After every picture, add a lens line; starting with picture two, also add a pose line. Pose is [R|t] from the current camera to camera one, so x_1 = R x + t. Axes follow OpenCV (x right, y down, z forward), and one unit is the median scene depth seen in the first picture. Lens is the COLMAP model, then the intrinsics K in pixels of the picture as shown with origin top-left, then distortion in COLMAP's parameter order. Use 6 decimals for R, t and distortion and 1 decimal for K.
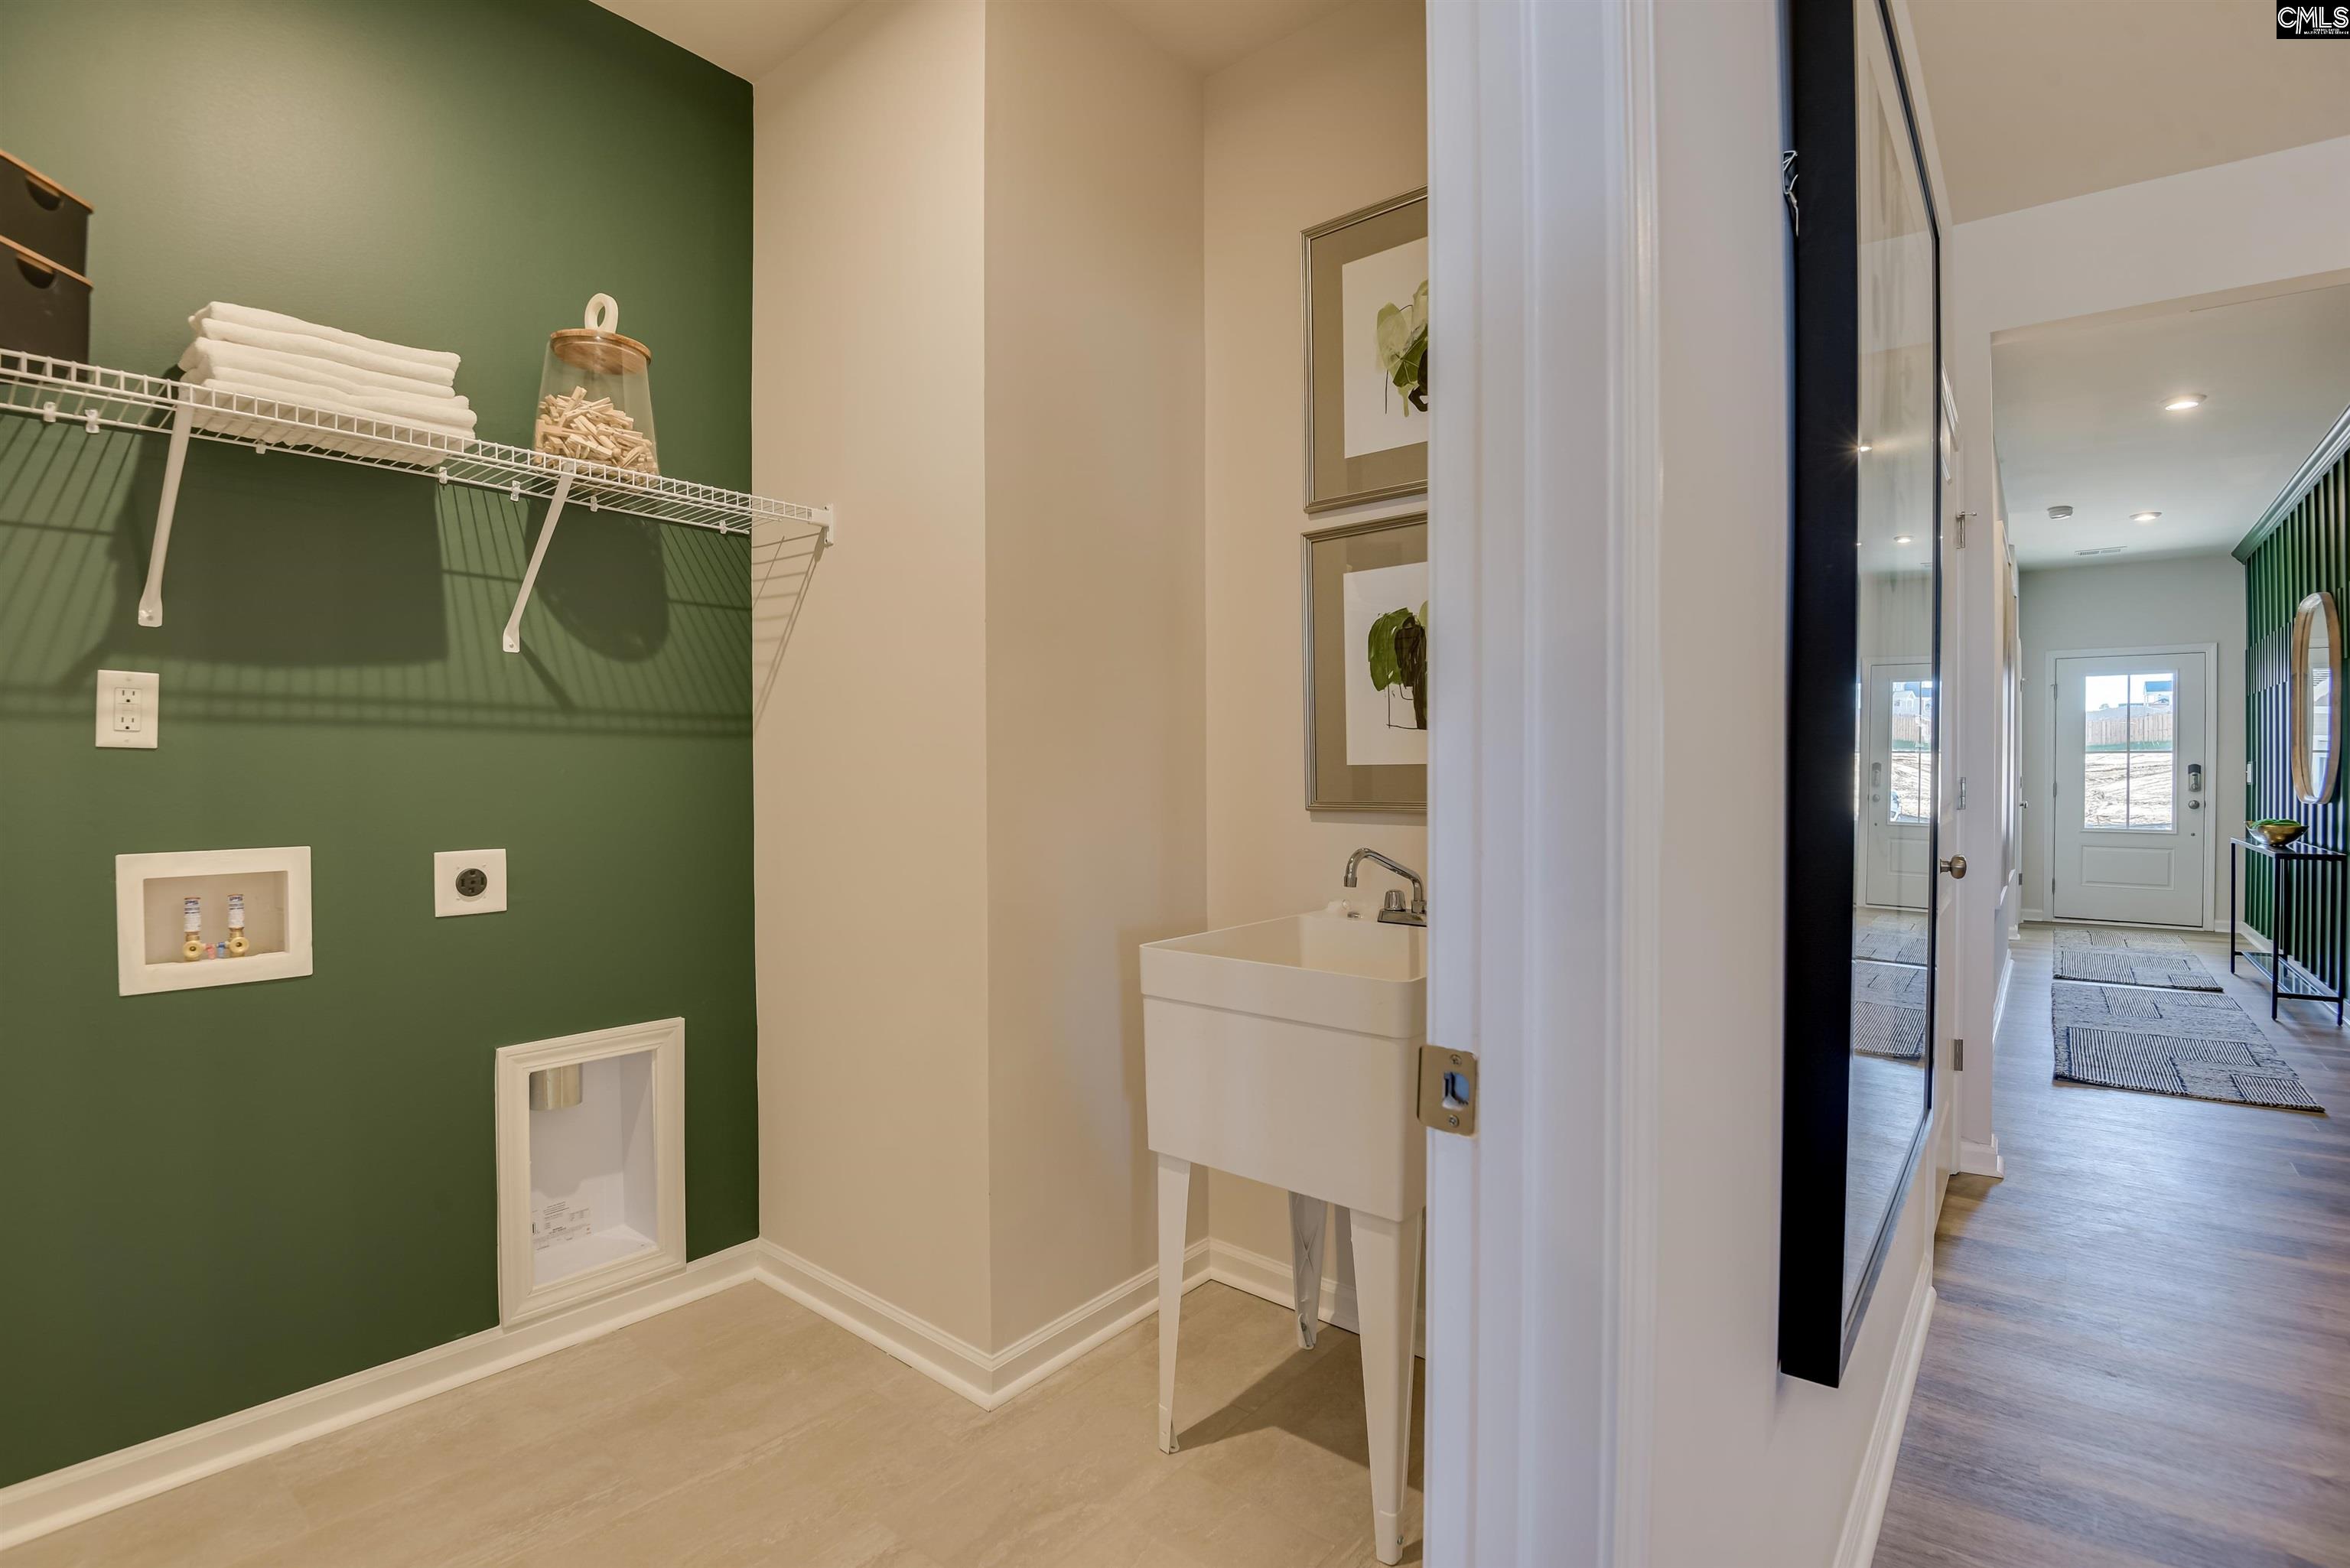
lens RADIAL K [[1081.4, 0, 1186.6], [0, 1081.4, 778.9], [0, 0, 1]] dist [-0.022184, -0.010714]
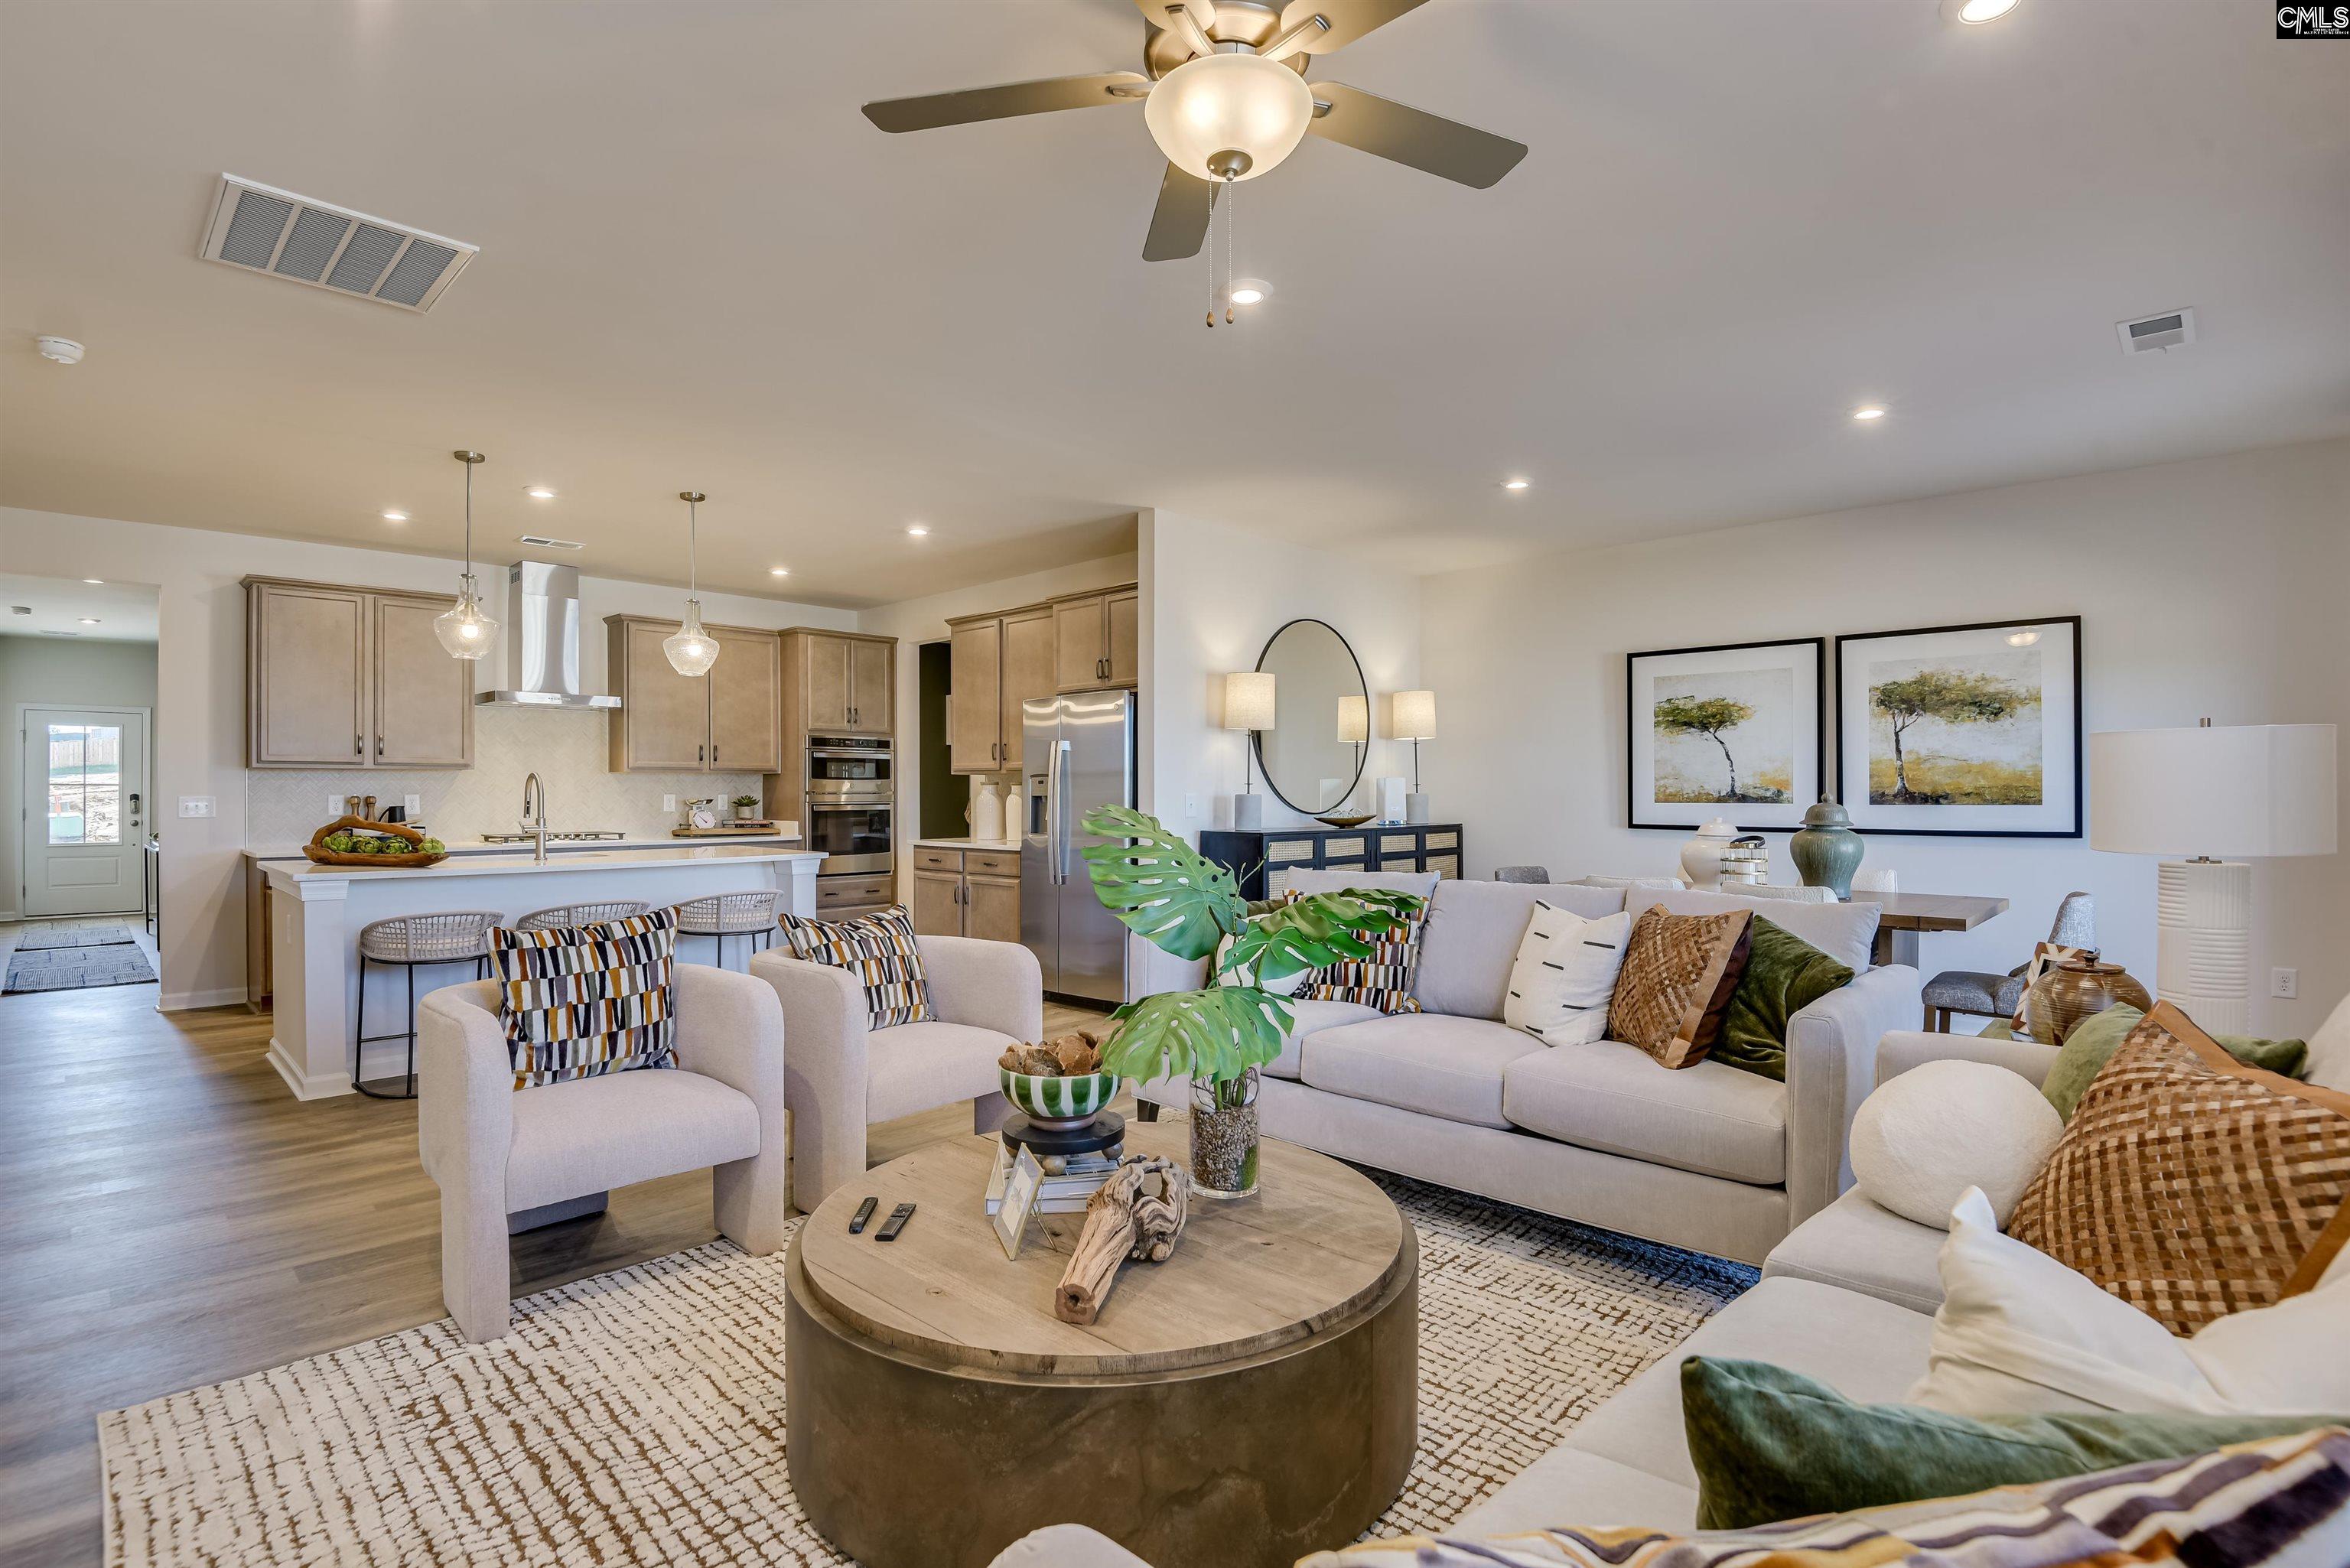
lens RADIAL K [[1139.6, 0, 1181.7], [0, 1139.6, 785.8], [0, 0, 1]] dist [-0.013532, -0.011652]
pose [[0.098102, 0.003564, 0.995170, -0.256129], [0.007897, 0.999959, -0.004359, -0.005188], [-0.995145, 0.008287, 0.098070, -0.361859]]
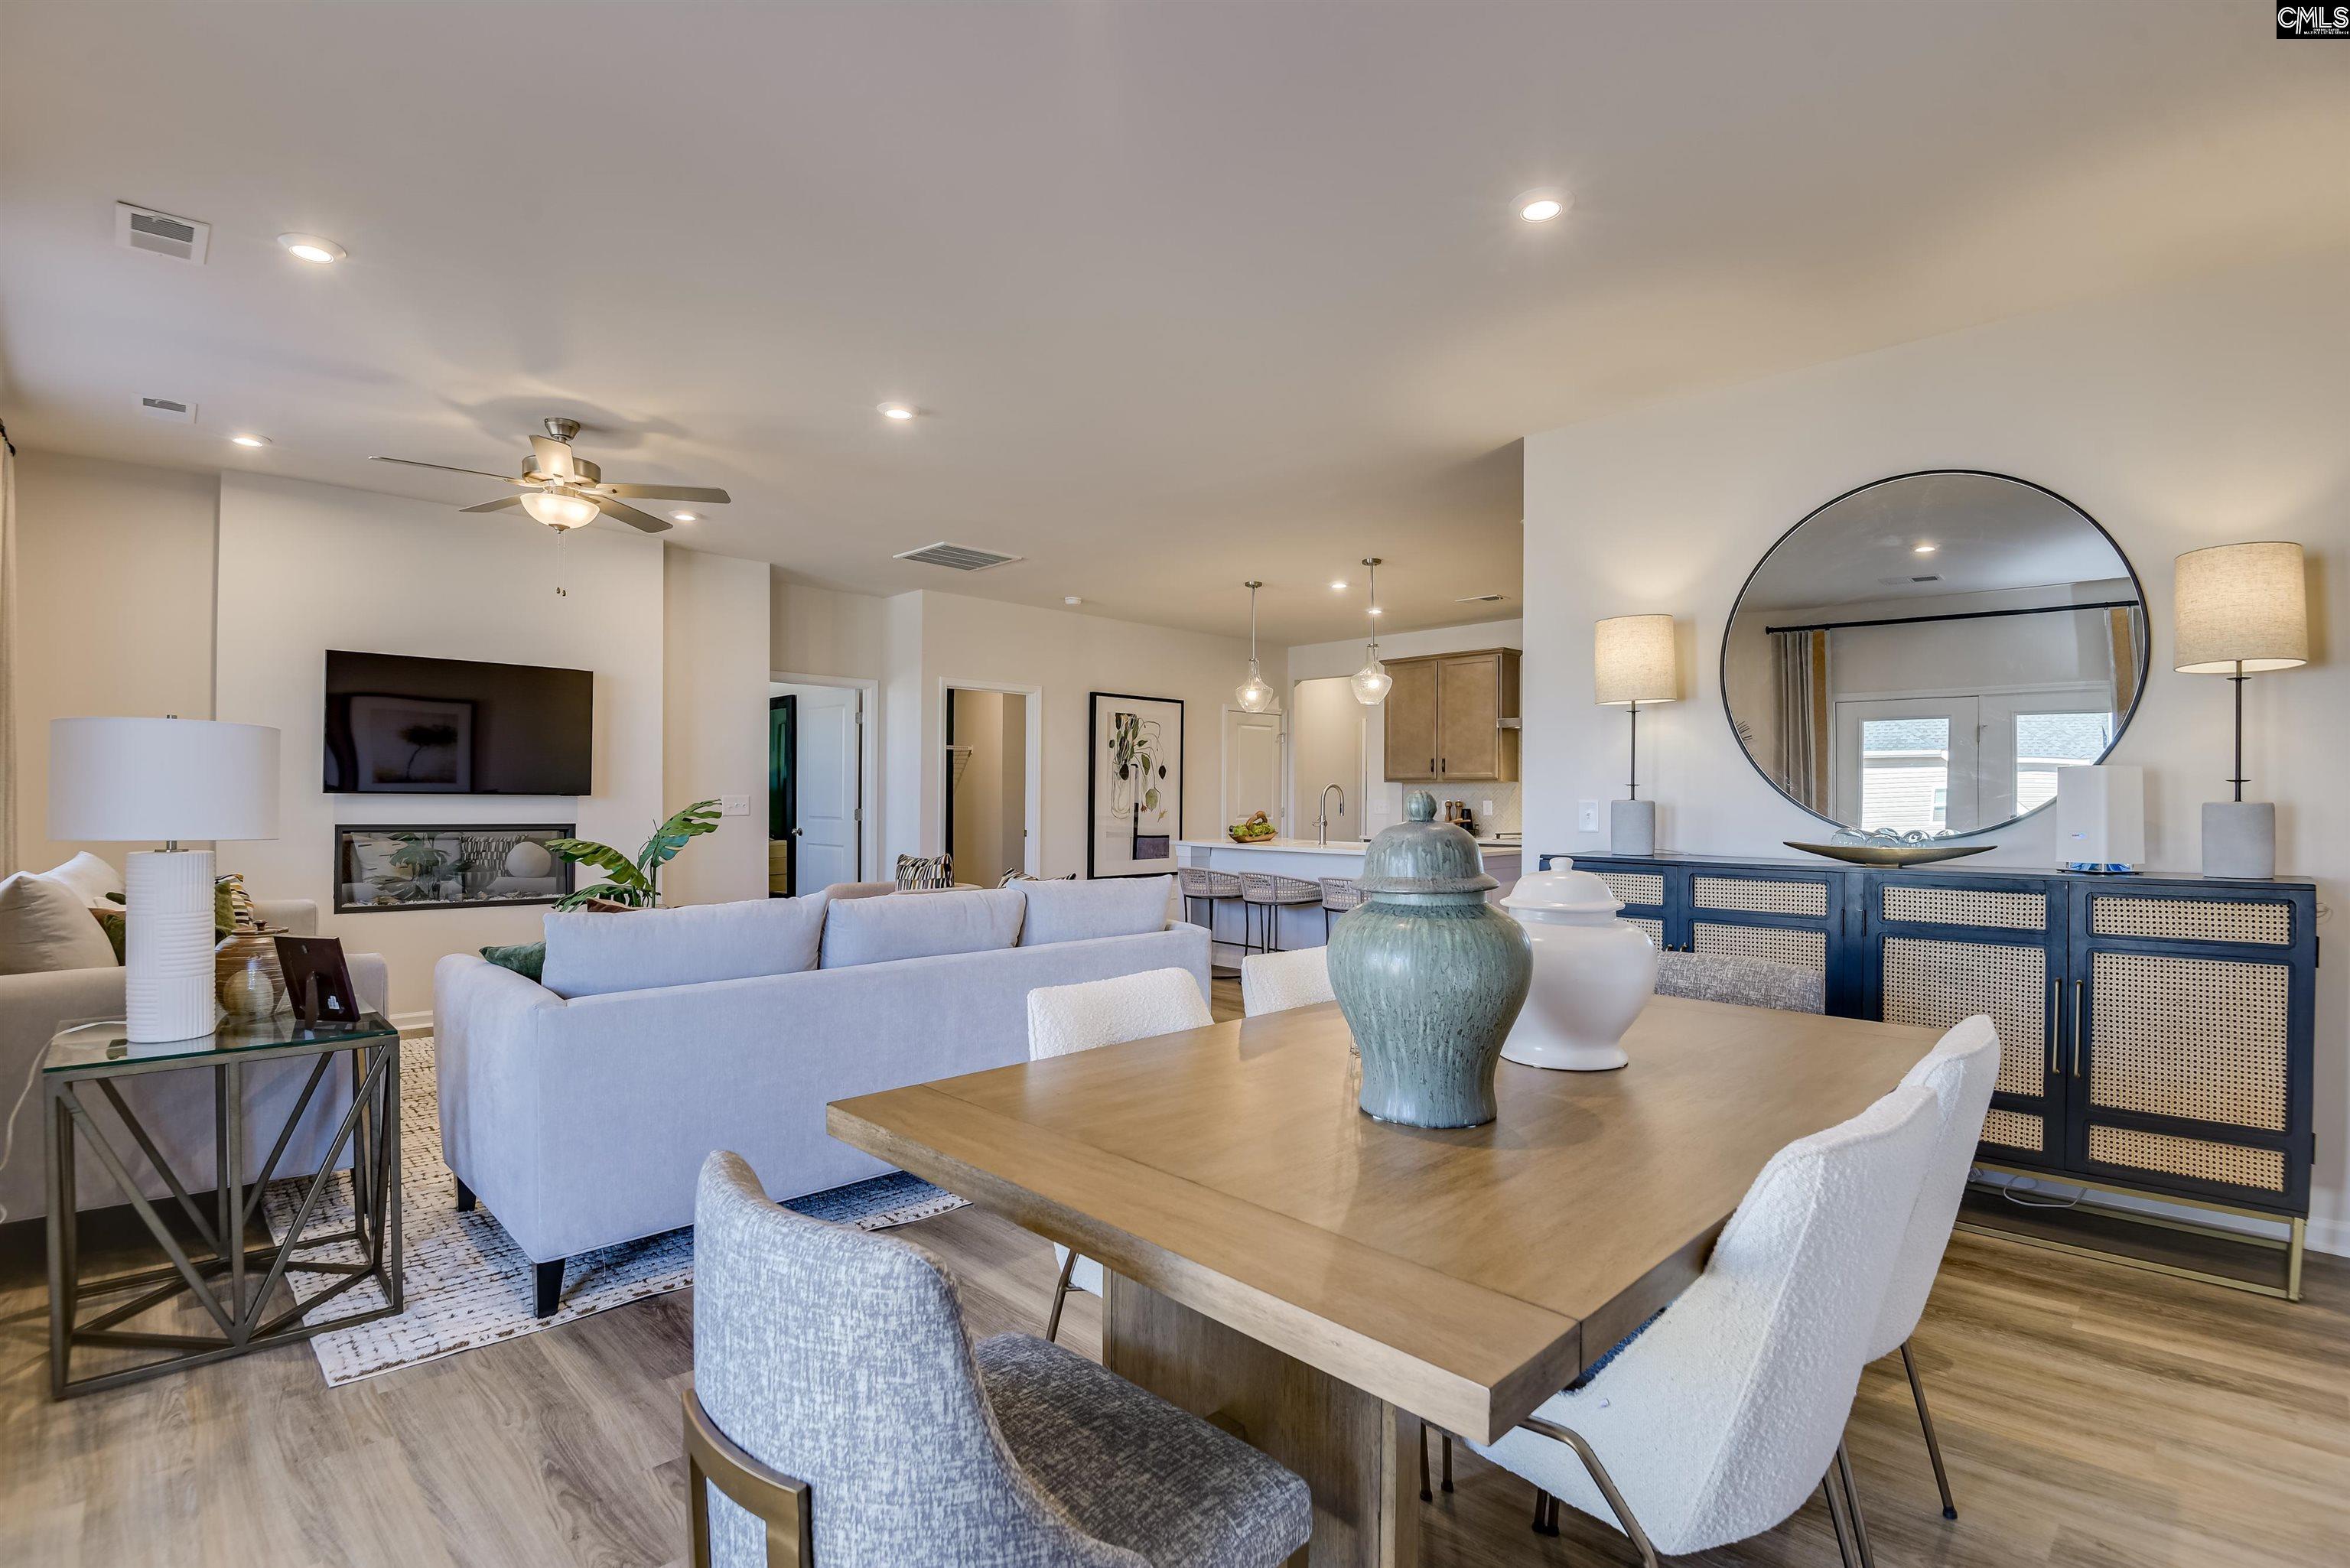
lens RADIAL K [[1081.4, 0, 1195.8], [0, 1081.4, 798.2], [0, 0, 1]] dist [-0.022184, -0.010714]
pose [[0.990781, 0.008182, -0.135226, 0.248986], [-0.009227, 0.999932, -0.007099, 0.000305], [0.135159, 0.008282, 0.990789, -0.738910]]
